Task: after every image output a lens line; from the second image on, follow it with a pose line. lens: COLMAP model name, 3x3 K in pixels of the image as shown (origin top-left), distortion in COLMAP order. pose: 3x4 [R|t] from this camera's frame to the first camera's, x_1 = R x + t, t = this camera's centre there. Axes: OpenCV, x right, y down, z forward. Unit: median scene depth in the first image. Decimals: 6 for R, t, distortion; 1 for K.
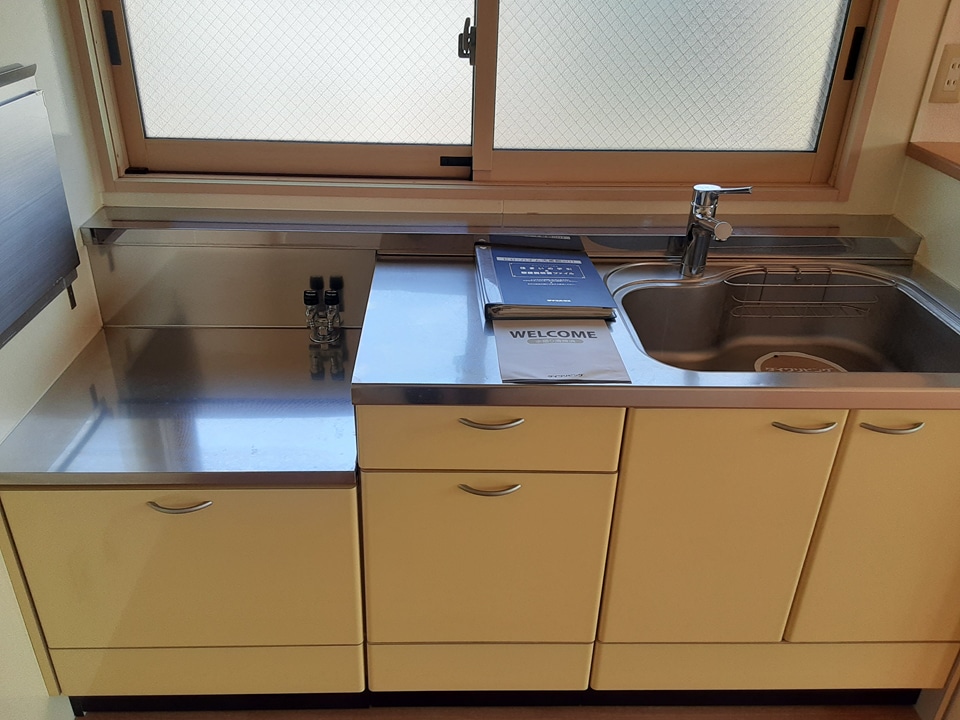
lens RADIAL K [[777.9, 0, 459.9], [0, 777.9, 361.0], [0, 0, 1]] dist [0.098549, -0.138715]
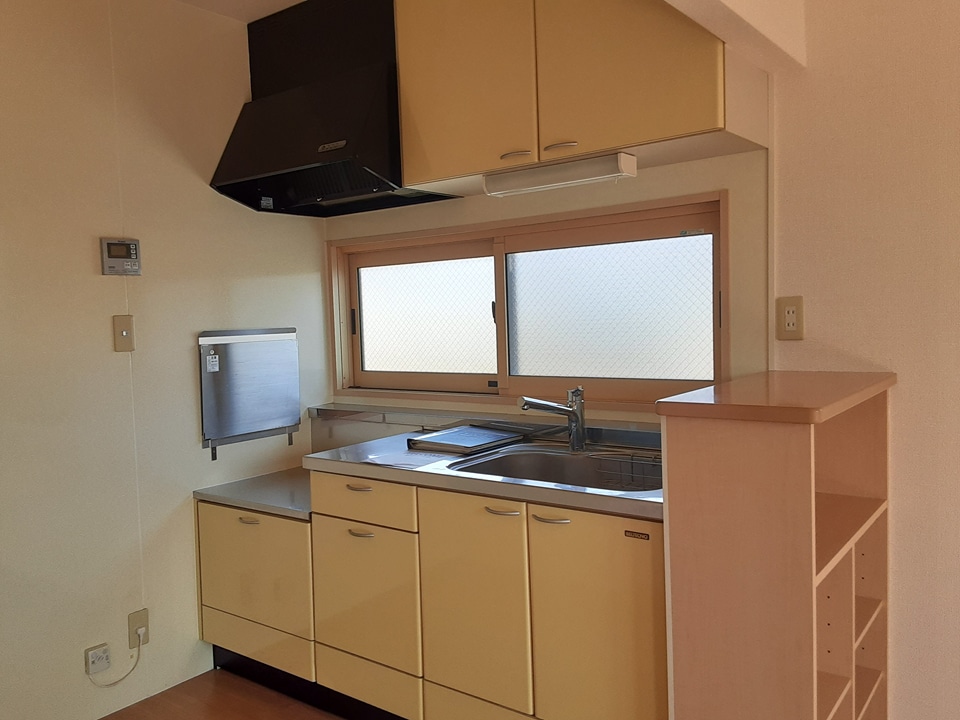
lens RADIAL K [[777.9, 0, 459.9], [0, 777.9, 361.0], [0, 0, 1]] dist [0.098549, -0.138715]
pose [[0.769415, -0.007631, -0.638703, 0.981490], [-0.259630, 0.909864, -0.323634, 0.239296], [0.583603, 0.414836, 0.698082, -0.167476]]
